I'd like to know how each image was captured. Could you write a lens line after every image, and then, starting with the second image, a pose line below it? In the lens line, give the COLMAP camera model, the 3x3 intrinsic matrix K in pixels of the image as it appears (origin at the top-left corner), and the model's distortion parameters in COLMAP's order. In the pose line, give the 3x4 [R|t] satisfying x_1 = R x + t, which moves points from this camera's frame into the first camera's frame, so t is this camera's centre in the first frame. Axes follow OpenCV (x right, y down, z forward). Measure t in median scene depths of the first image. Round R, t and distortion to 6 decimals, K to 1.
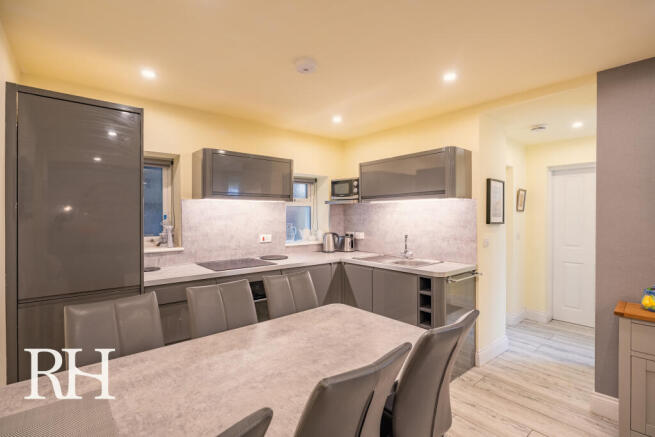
lens RADIAL K [[316.4, 0, 327.5], [0, 316.4, 218.5], [0, 0, 1]] dist [-0.001192, -0.000111]
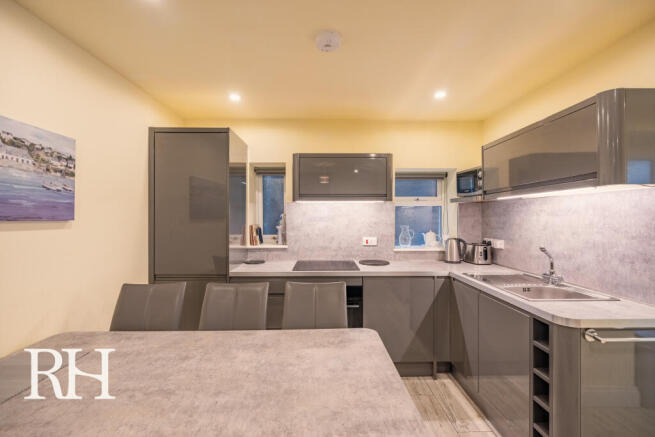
lens RADIAL K [[300.0, 0, 327.5], [0, 300.0, 218.5], [0, 0, 1]] dist [-0.000522, -0.000076]
pose [[0.769244, 0.003659, -0.638944, 0.291158], [-0.006079, 0.999980, -0.001592, -0.002552], [0.638926, 0.005108, 0.769252, 0.247452]]
